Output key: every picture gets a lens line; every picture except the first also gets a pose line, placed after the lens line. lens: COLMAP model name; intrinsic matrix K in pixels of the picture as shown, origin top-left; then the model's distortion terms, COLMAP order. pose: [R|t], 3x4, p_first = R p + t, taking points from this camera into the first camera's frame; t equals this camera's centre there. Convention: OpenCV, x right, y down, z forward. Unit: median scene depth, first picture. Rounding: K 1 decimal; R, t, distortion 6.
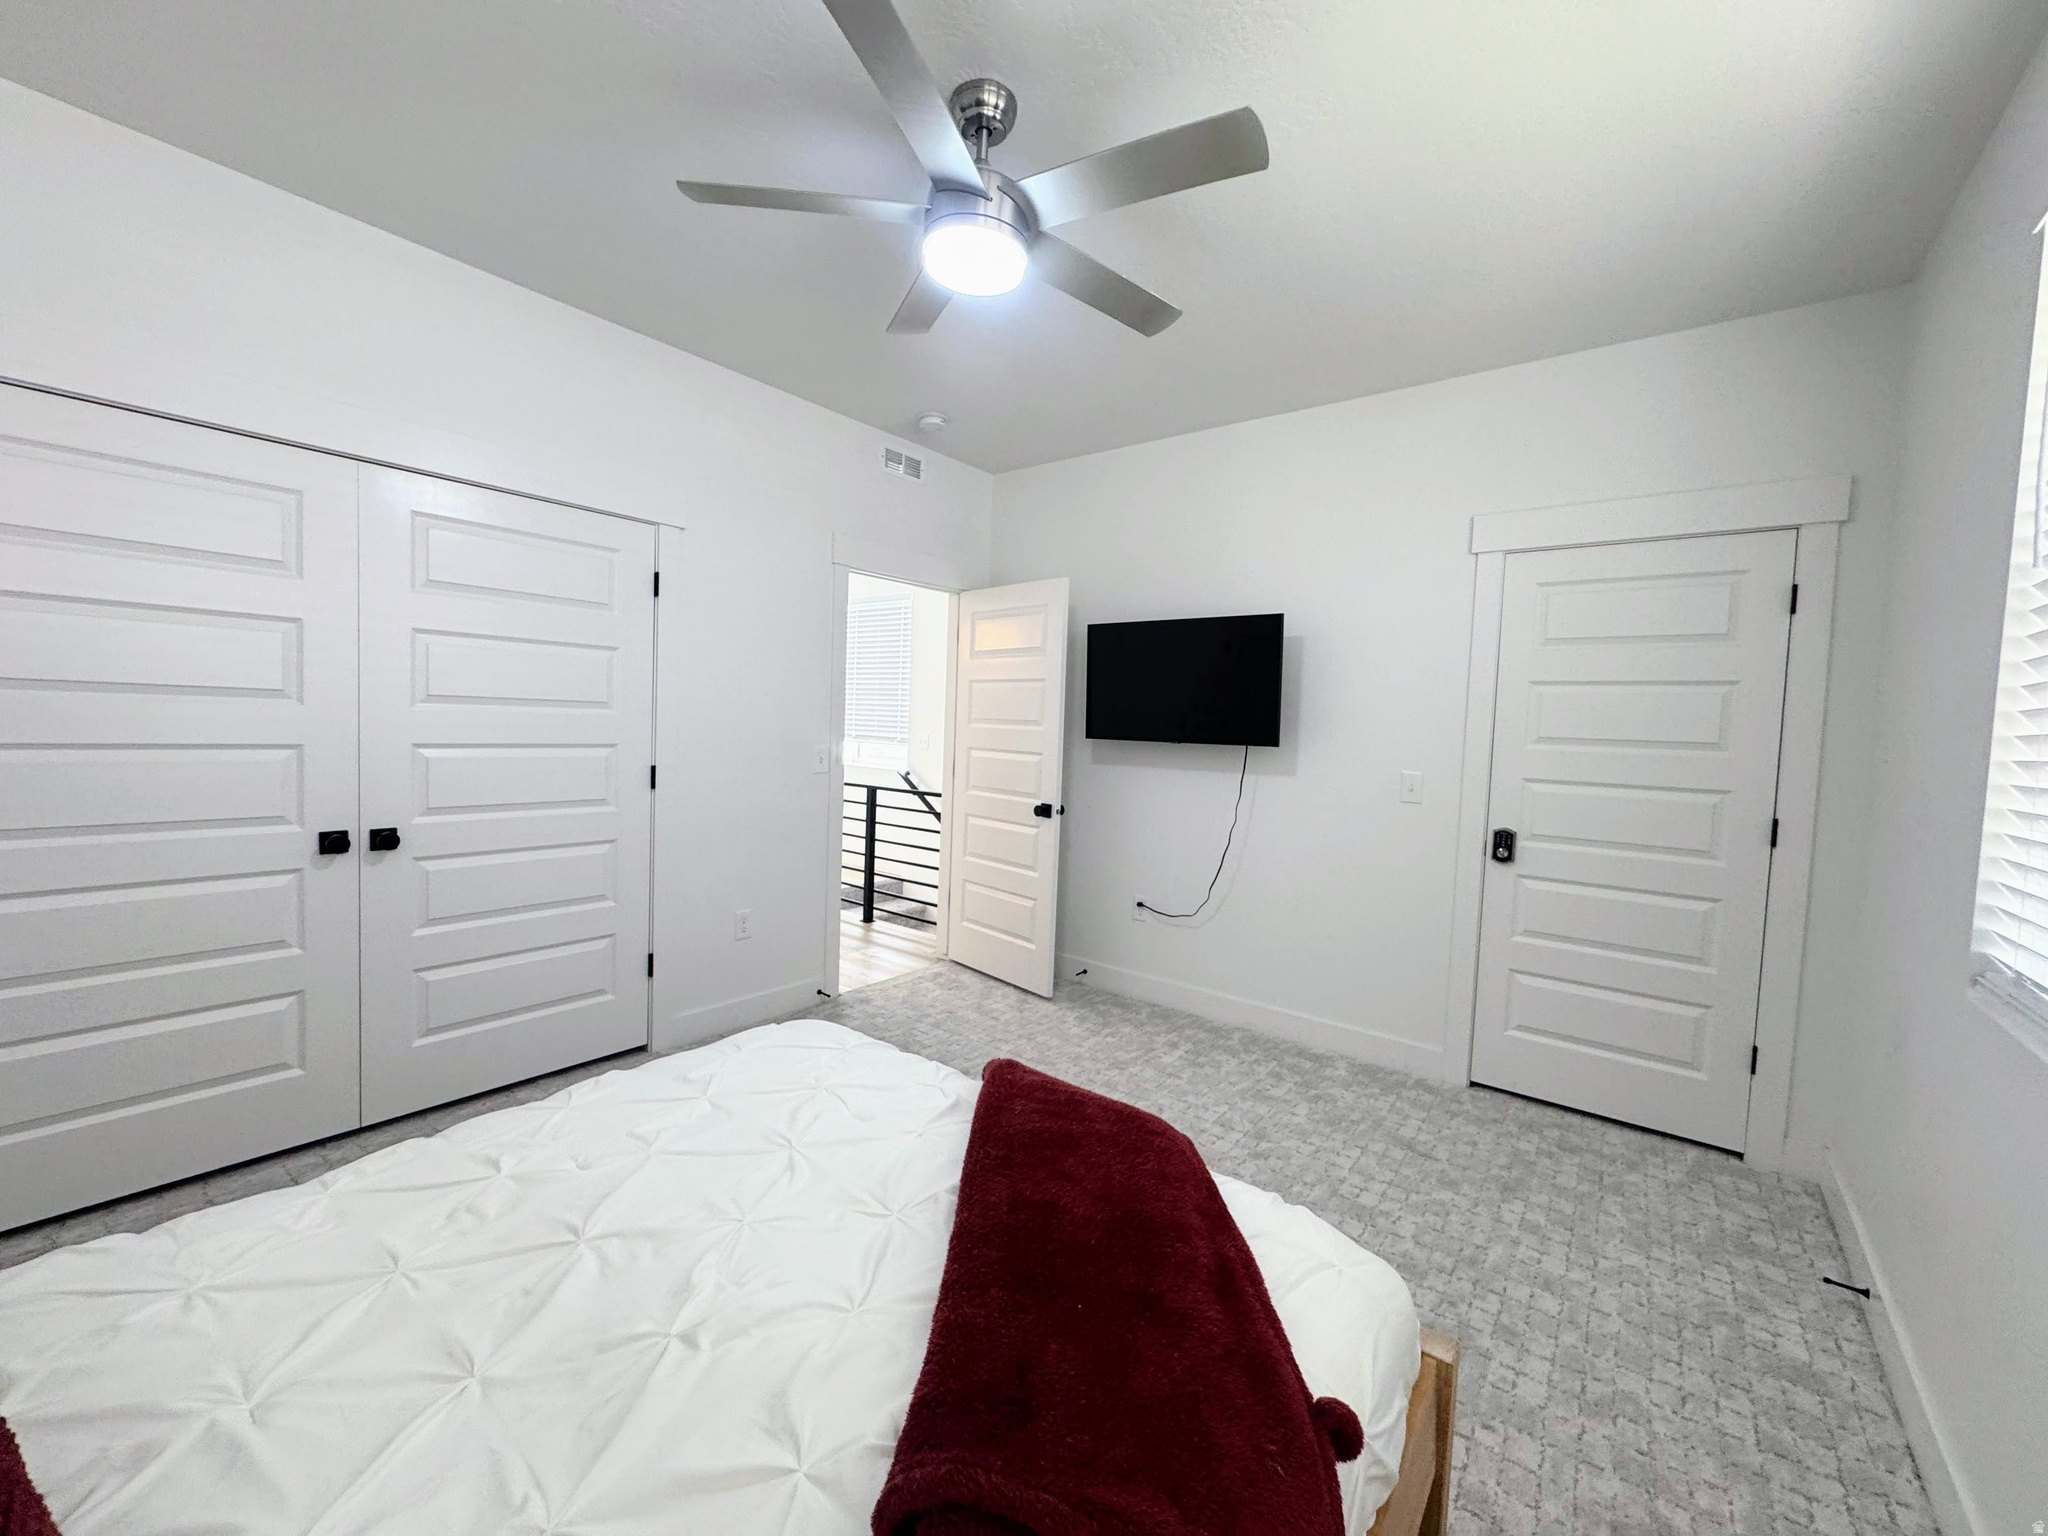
lens RADIAL K [[818.6, 0, 1023.1], [0, 818.6, 767.1], [0, 0, 1]] dist [-0.000761, 0.000503]
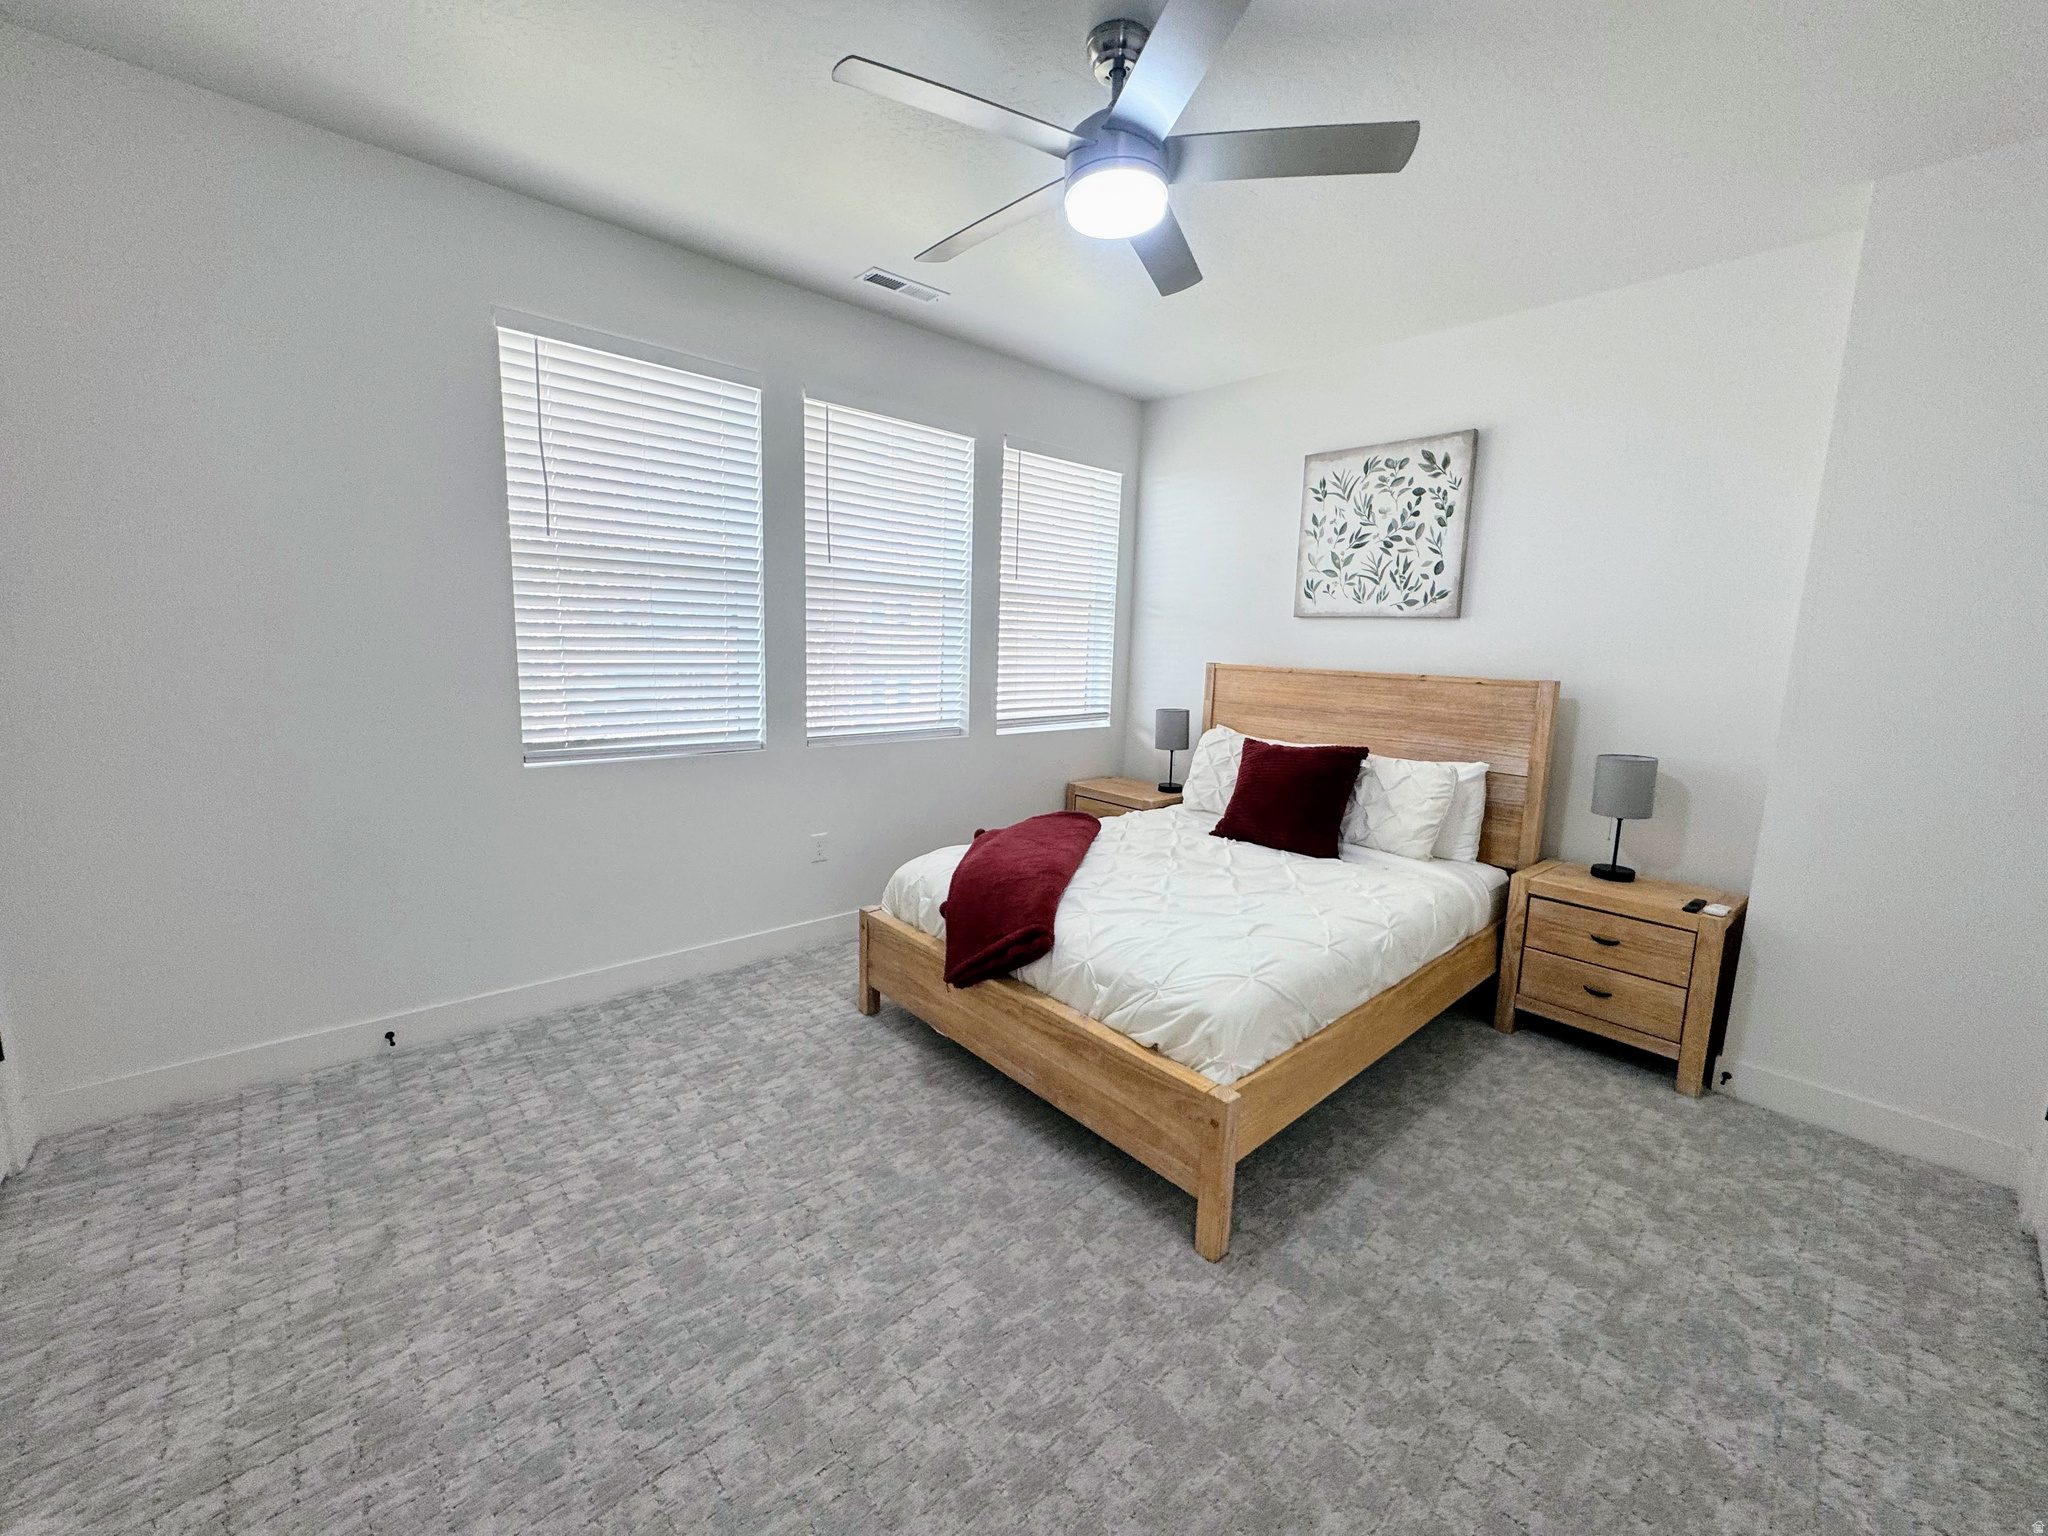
lens RADIAL K [[818.6, 0, 1023.1], [0, 818.6, 767.1], [0, 0, 1]] dist [-0.000761, 0.000503]
pose [[-0.985038, -0.093224, 0.144945, -0.113828], [-0.062175, 0.976655, 0.205621, -0.099710], [-0.160730, 0.193533, -0.967838, 1.537325]]
